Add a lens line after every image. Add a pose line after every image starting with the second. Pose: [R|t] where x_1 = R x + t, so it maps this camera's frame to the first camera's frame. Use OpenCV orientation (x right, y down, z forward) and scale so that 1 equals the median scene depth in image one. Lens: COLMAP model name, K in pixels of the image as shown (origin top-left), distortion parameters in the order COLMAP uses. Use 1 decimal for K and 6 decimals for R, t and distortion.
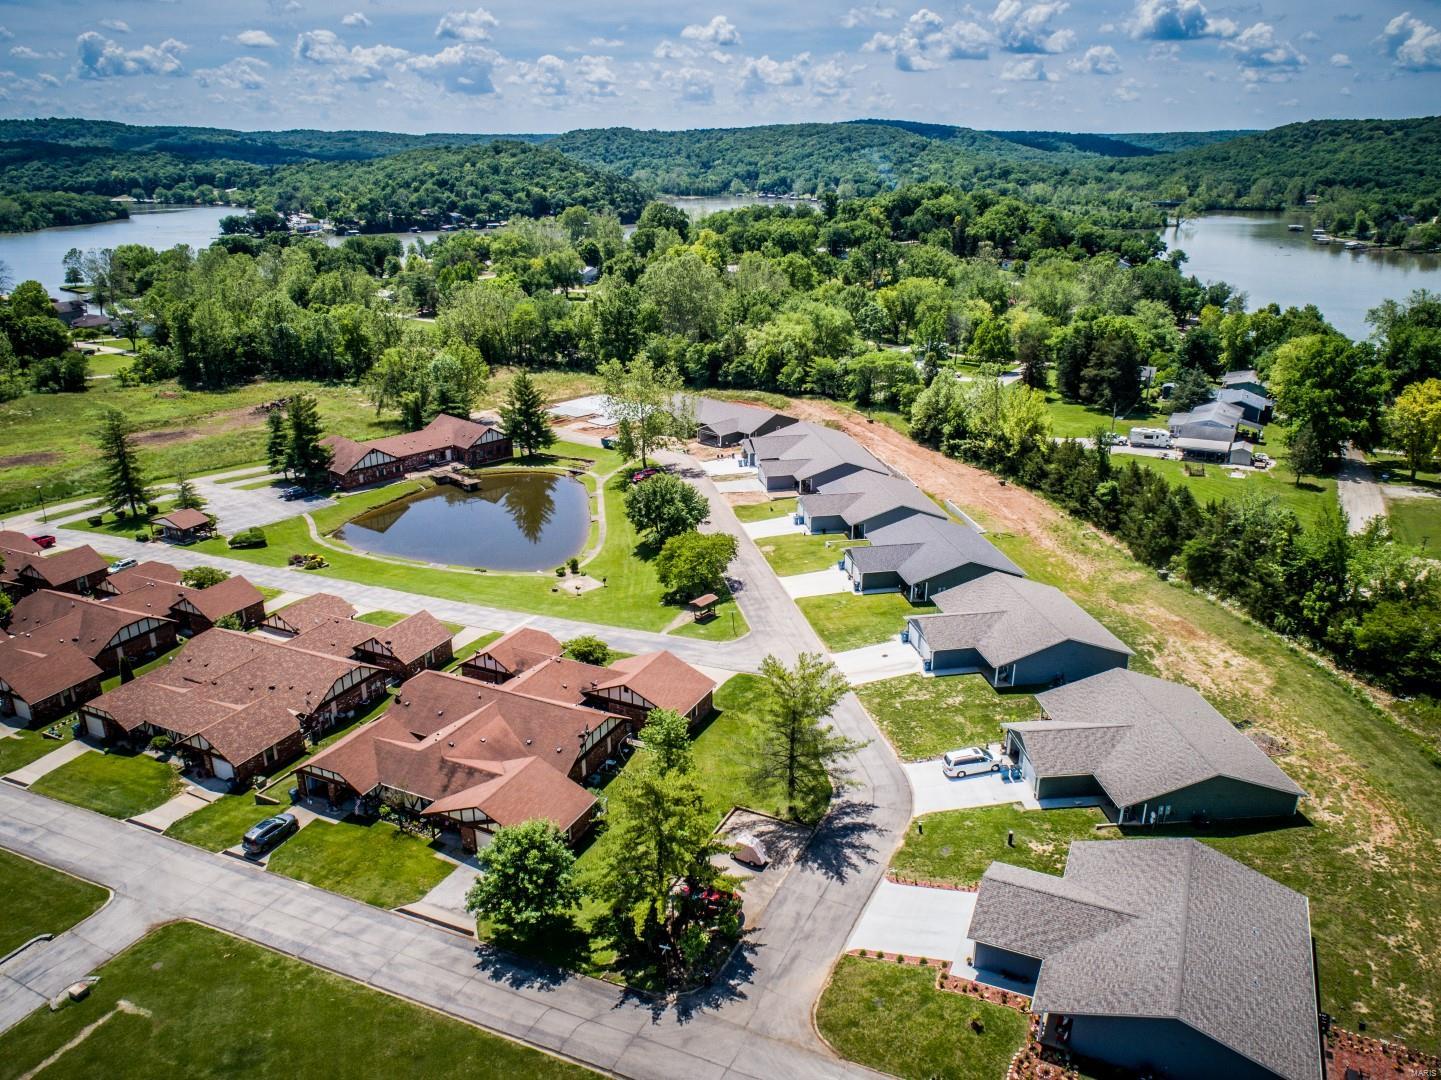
lens RADIAL K [[1081.1, 0, 718.3], [0, 1081.1, 537.9], [0, 0, 1]] dist [-0.022540, 0.003801]
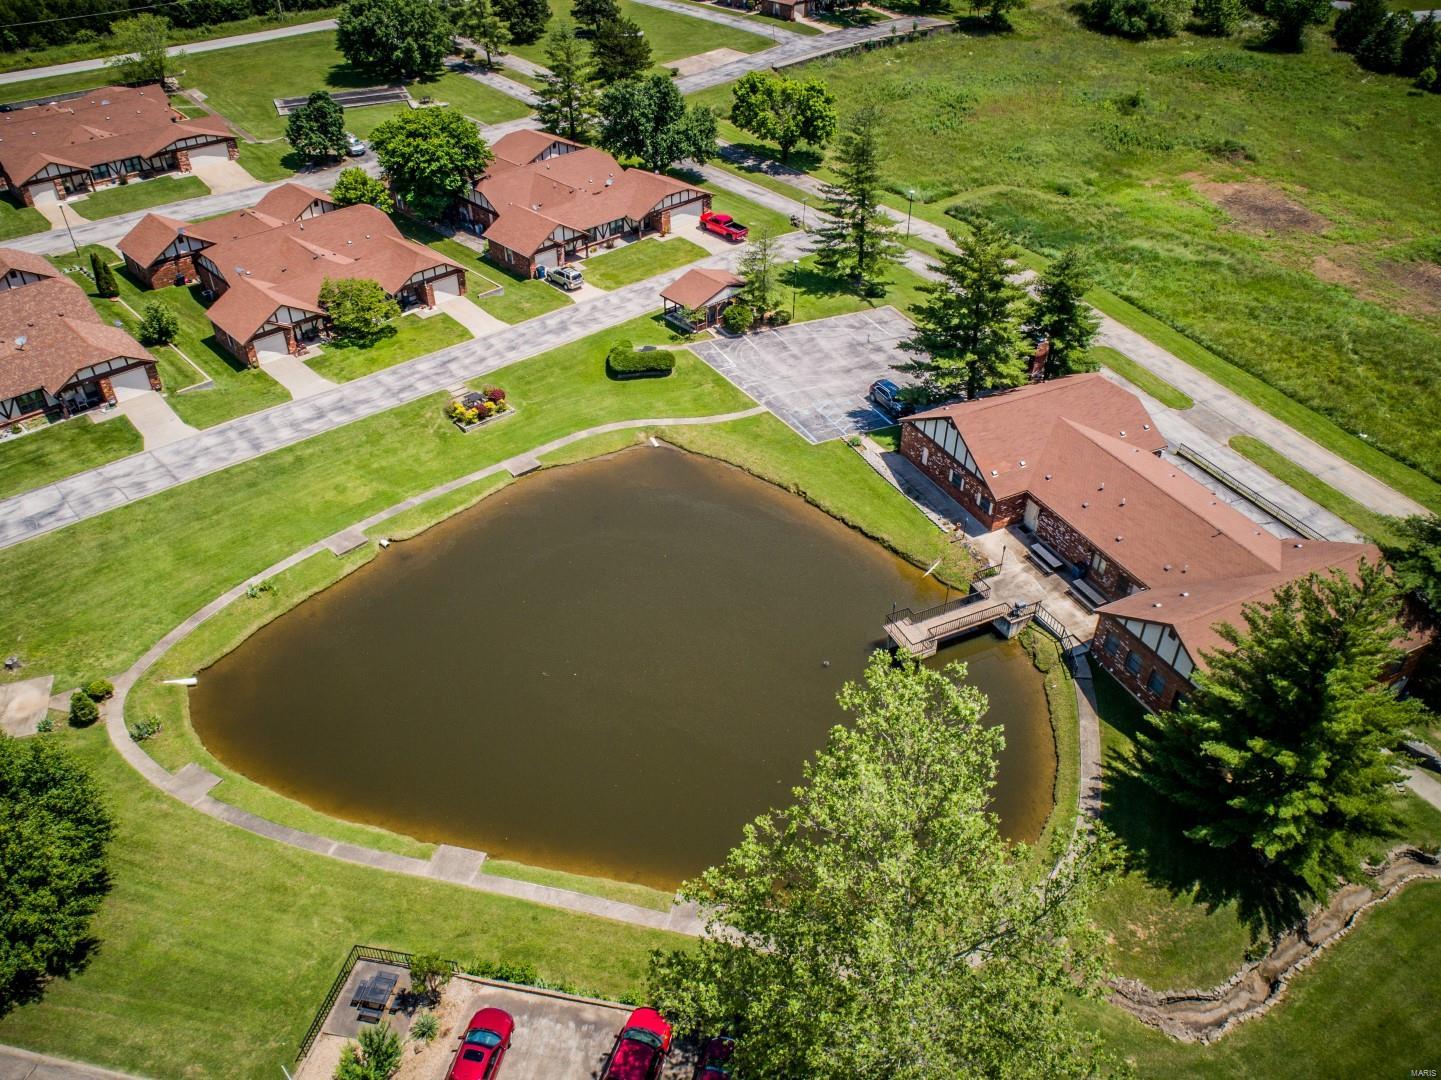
lens RADIAL K [[1081.1, 0, 718.3], [0, 1081.1, 537.9], [0, 0, 1]] dist [-0.022540, 0.003801]
pose [[-0.354644, 0.565955, -0.744260, 0.037751], [-0.318934, 0.675035, 0.665289, -0.293704], [0.878925, 0.473310, -0.058895, 0.968945]]
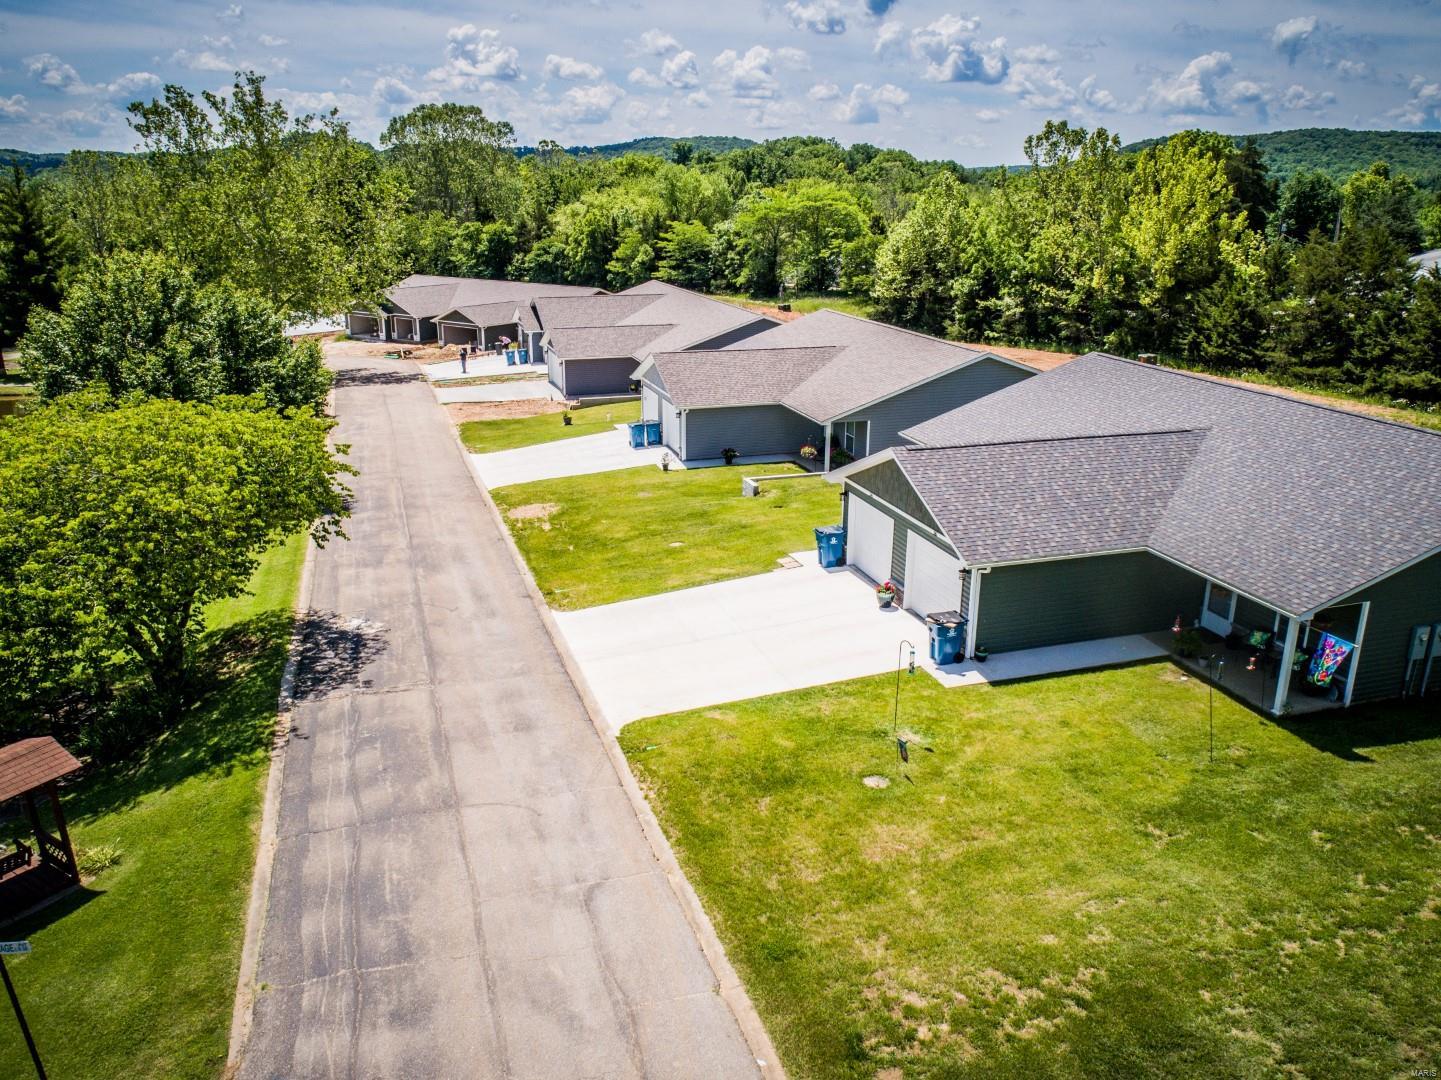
lens RADIAL K [[1081.1, 0, 718.3], [0, 1081.1, 537.9], [0, 0, 1]] dist [-0.022540, 0.003801]
pose [[0.991980, -0.032487, 0.122151, 0.051910], [0.036827, 0.998762, -0.033449, 0.020784], [-0.120913, 0.037679, 0.991948, 0.589163]]
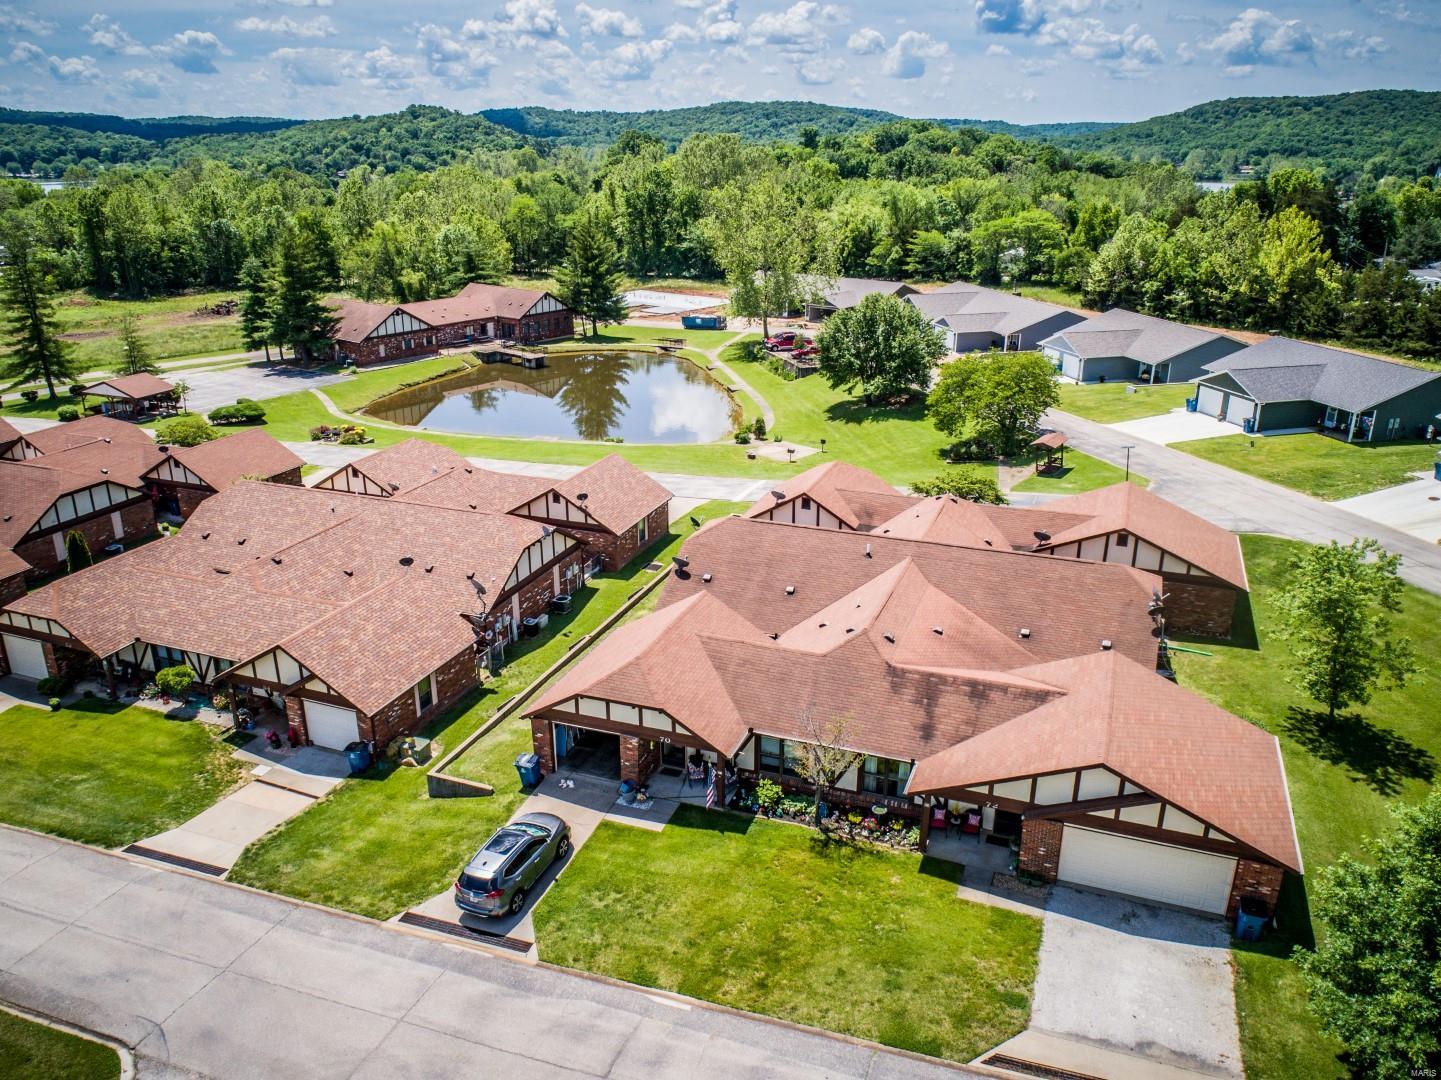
lens RADIAL K [[1081.1, 0, 718.3], [0, 1081.1, 537.9], [0, 0, 1]] dist [-0.022540, 0.003801]
pose [[0.996264, -0.027643, 0.081817, -0.172495], [0.027501, 0.999618, 0.002859, 0.072095], [-0.081865, -0.000599, 0.996643, 0.276471]]
